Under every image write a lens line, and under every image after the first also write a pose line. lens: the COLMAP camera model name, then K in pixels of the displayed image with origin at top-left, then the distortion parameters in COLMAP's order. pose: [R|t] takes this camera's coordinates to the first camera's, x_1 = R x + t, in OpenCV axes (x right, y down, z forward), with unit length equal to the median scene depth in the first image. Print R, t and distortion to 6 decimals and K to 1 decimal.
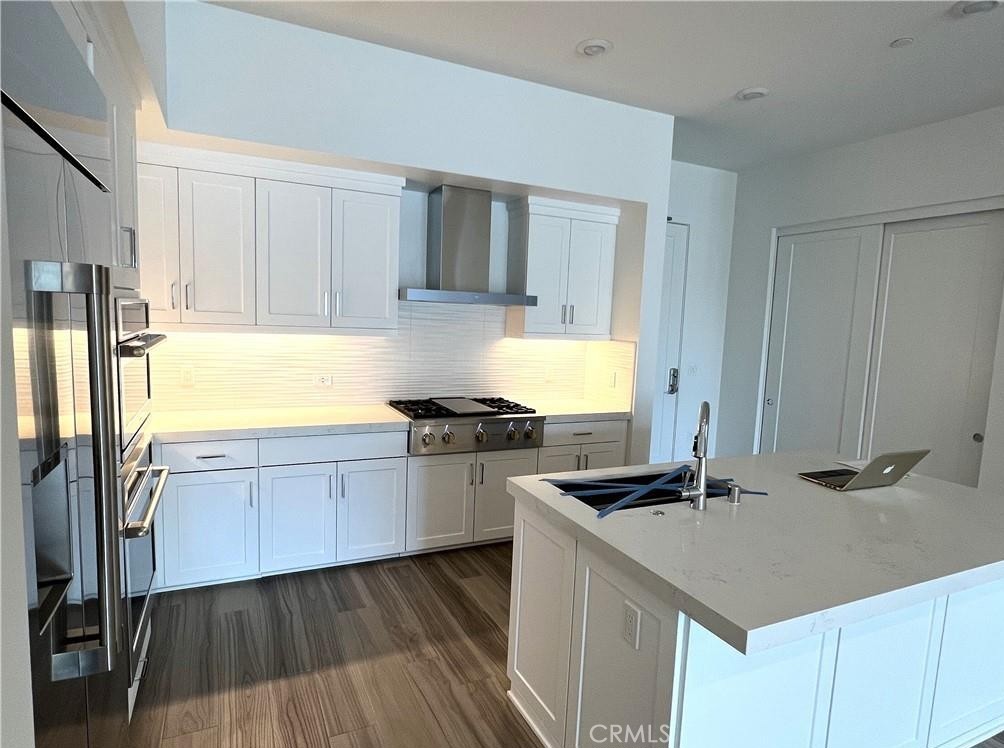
lens RADIAL K [[617.8, 0, 502.0], [0, 617.8, 374.0], [0, 0, 1]] dist [-0.000420, -0.000640]
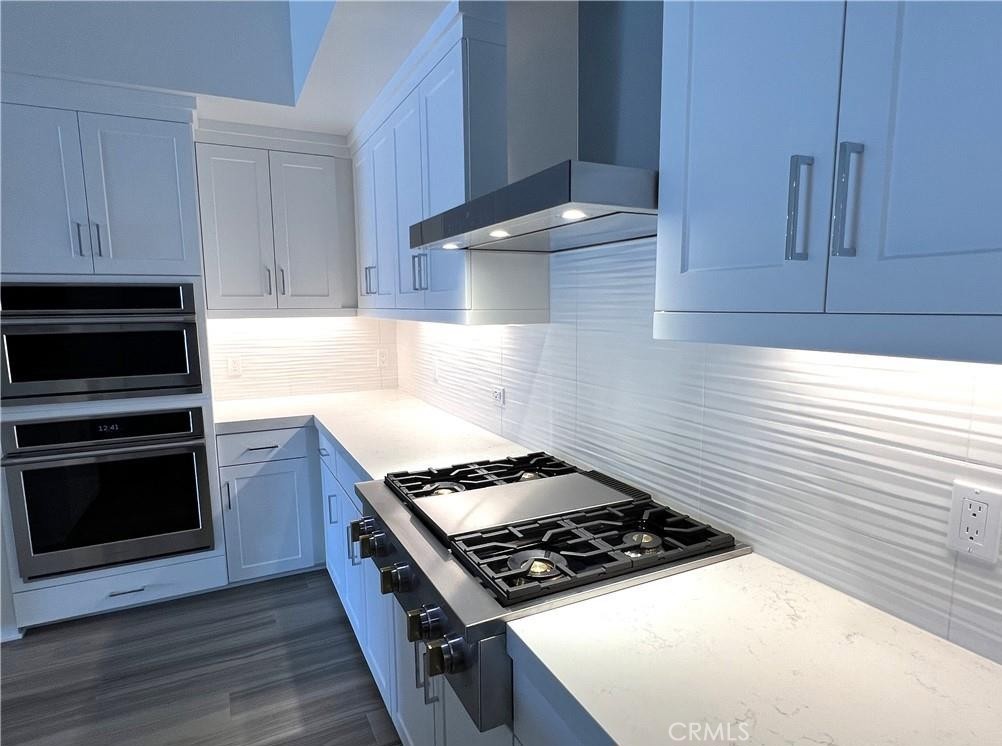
lens RADIAL K [[562.4, 0, 506.7], [0, 562.4, 379.0], [0, 0, 1]] dist [0.004239, -0.018266]
pose [[0.025510, 0.080141, -0.996457, 0.344891], [-0.104278, 0.991557, 0.077077, -0.062719], [0.994221, 0.101942, 0.033652, 1.168242]]
